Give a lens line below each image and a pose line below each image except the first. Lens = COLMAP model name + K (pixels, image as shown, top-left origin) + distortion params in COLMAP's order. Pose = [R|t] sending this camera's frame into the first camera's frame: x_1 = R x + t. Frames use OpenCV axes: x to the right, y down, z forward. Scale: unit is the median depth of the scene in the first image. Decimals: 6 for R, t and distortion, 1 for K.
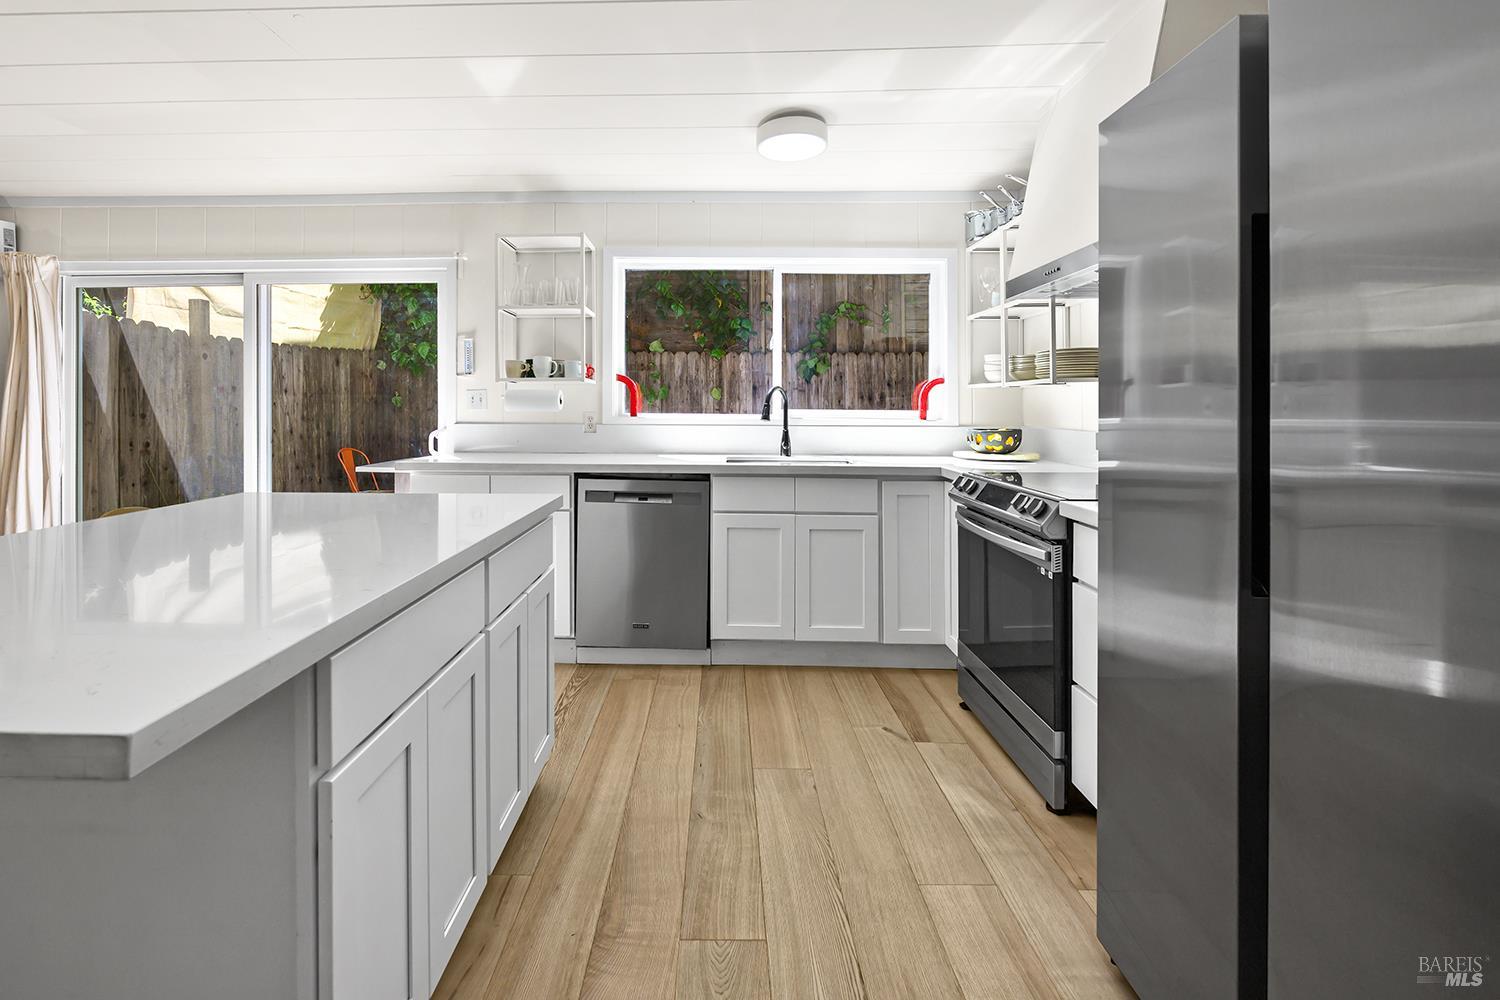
lens RADIAL K [[658.4, 0, 719.4], [0, 658.4, 408.6], [0, 0, 1]] dist [0.003181, -0.001648]
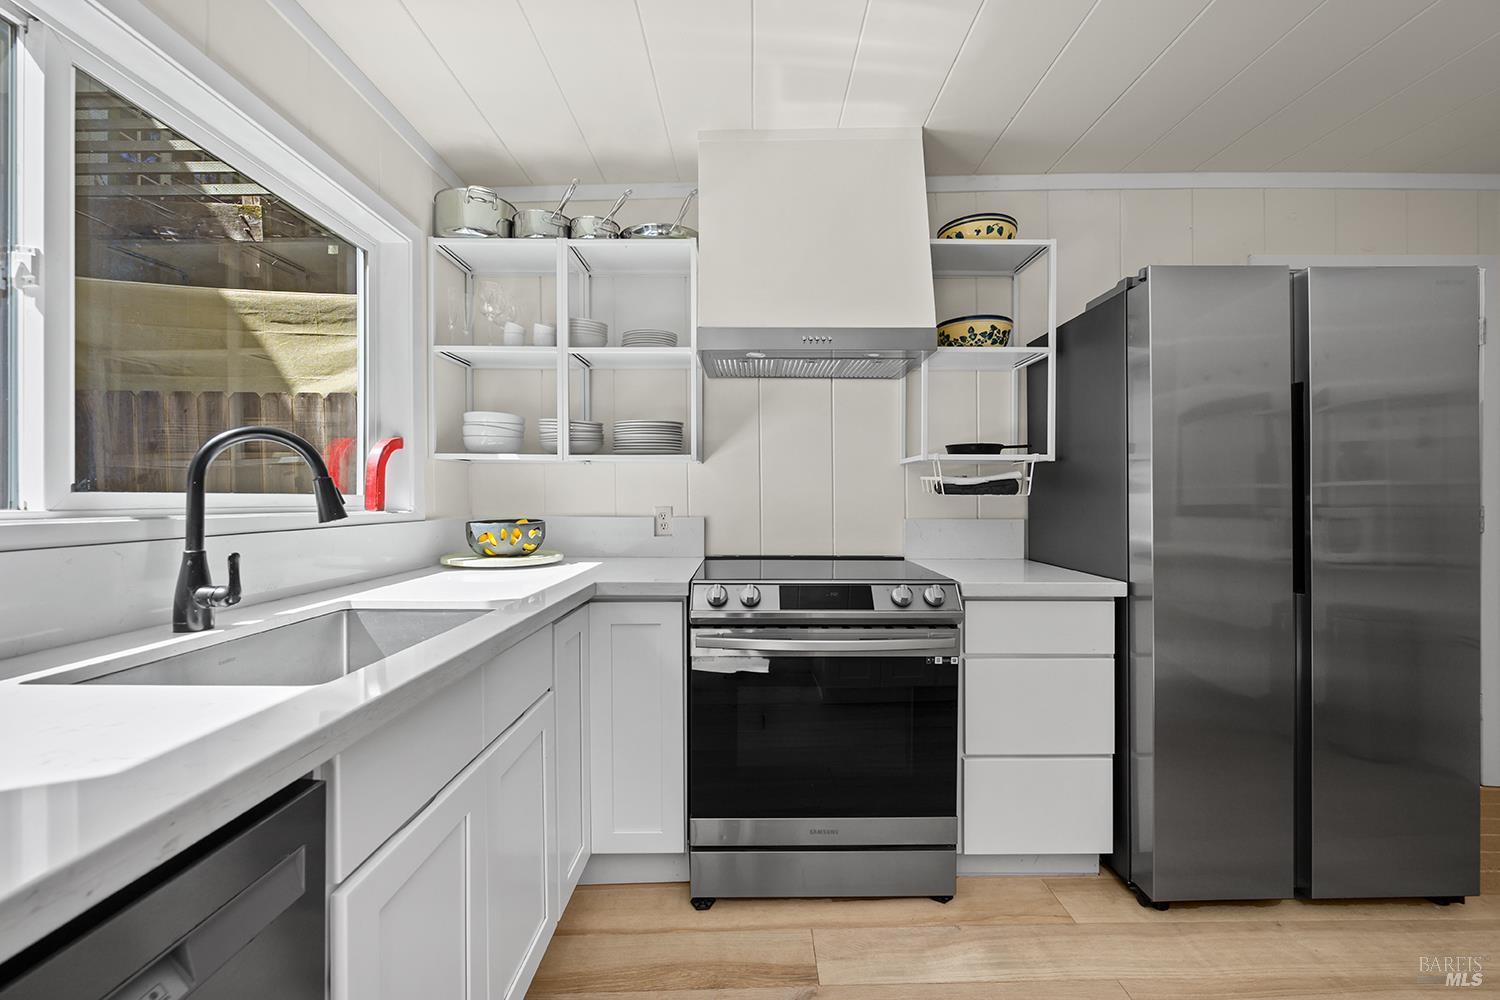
lens RADIAL K [[605.5, 0, 735.4], [0, 605.5, 495.4], [0, 0, 1]] dist [-0.009477, 0.001311]
pose [[-0.008507, -0.003677, 0.999957, -0.201176], [0.002307, 0.999991, 0.003696, 0.002195], [-0.999961, 0.002338, -0.008499, 0.690330]]
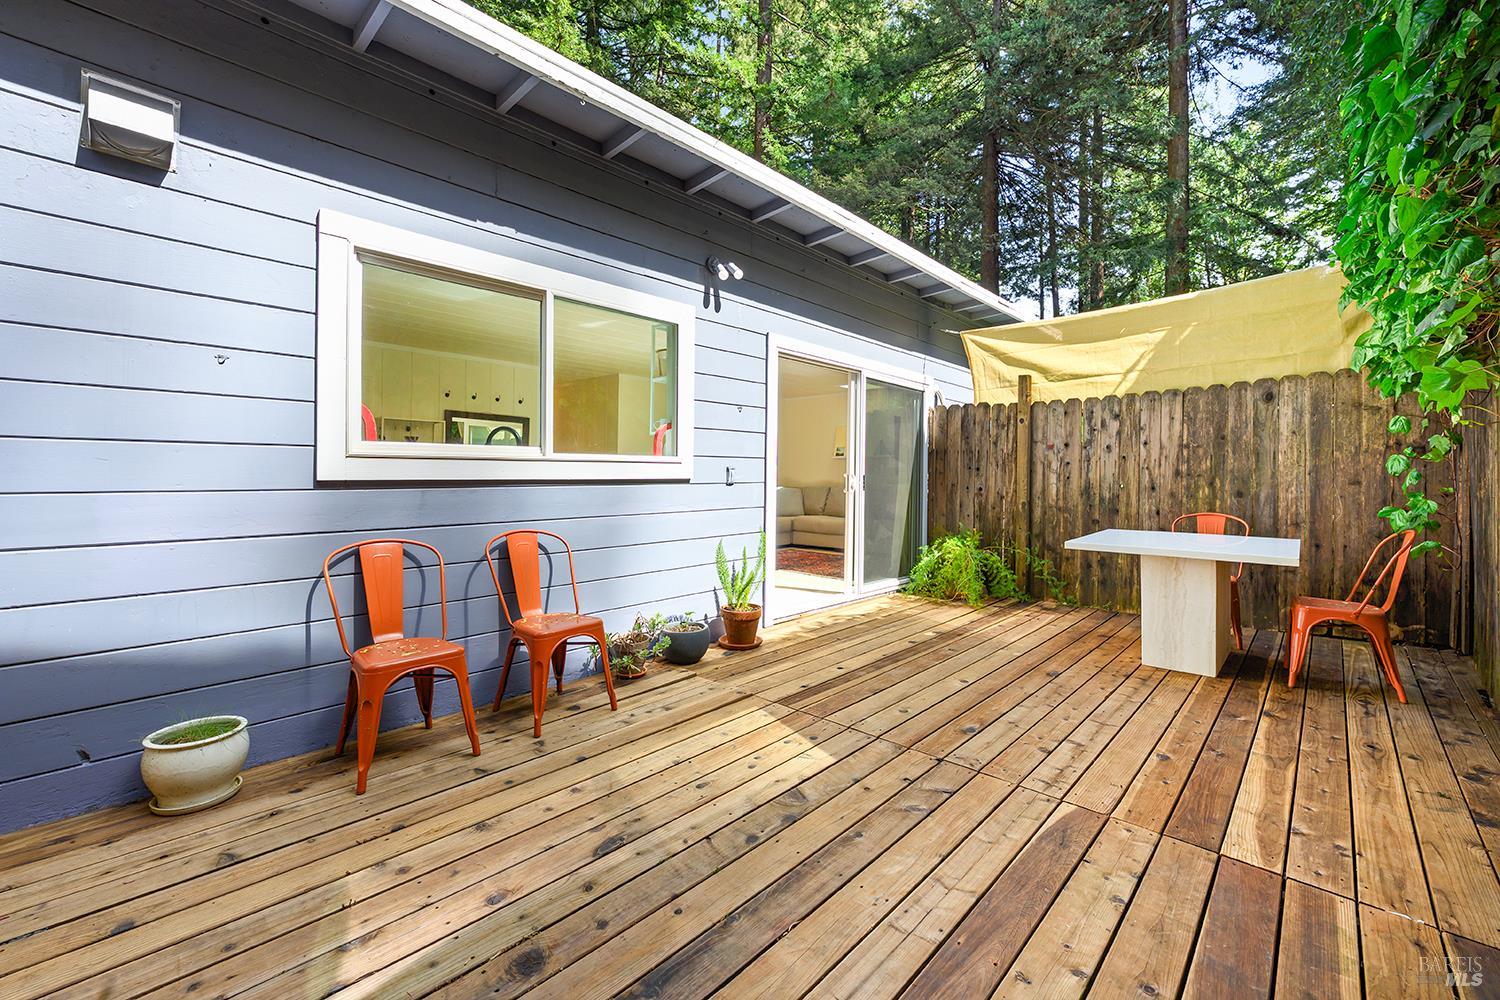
lens RADIAL K [[605.5, 0, 772.0], [0, 605.5, 473.2], [0, 0, 1]] dist [-0.009477, 0.001311]
pose [[-0.646597, -0.010529, -0.762759, 0.503860], [-0.006903, 0.999945, -0.007951, 0.040026], [0.762801, 0.000124, -0.646633, 1.798612]]
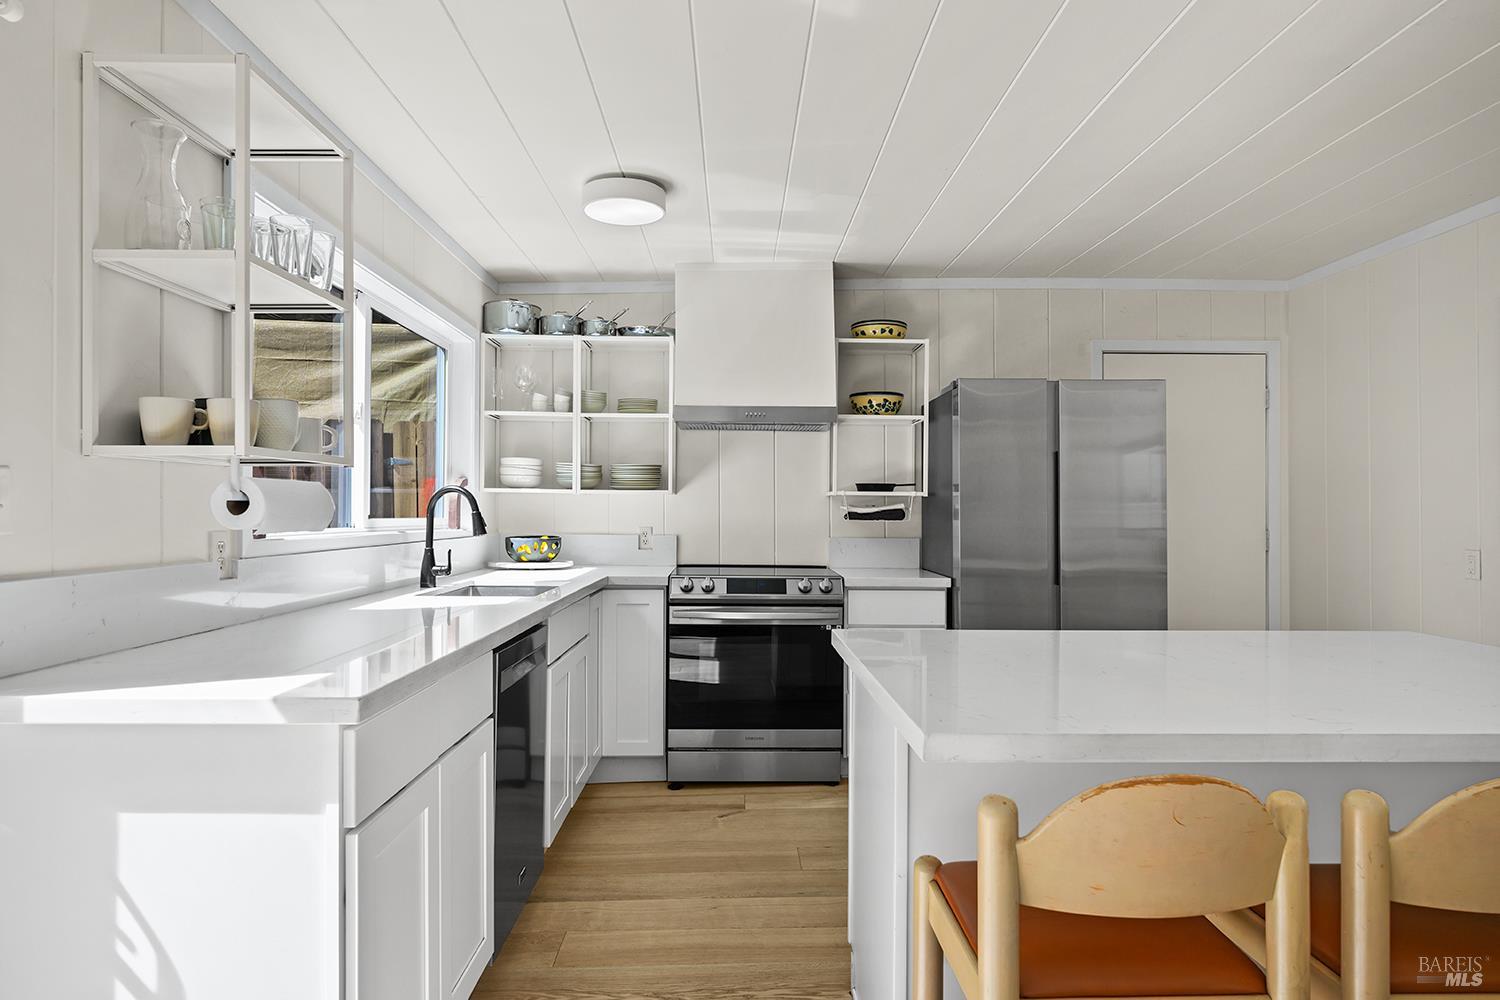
lens RADIAL K [[858.4, 0, 741.7], [0, 858.4, 502.8], [0, 0, 1]] dist [-0.012726, -0.000729]
pose [[-0.044303, 0.005386, 0.999004, -0.758075], [-0.004736, 0.999973, -0.005601, -0.011592], [-0.999007, -0.004980, -0.044276, 0.680816]]
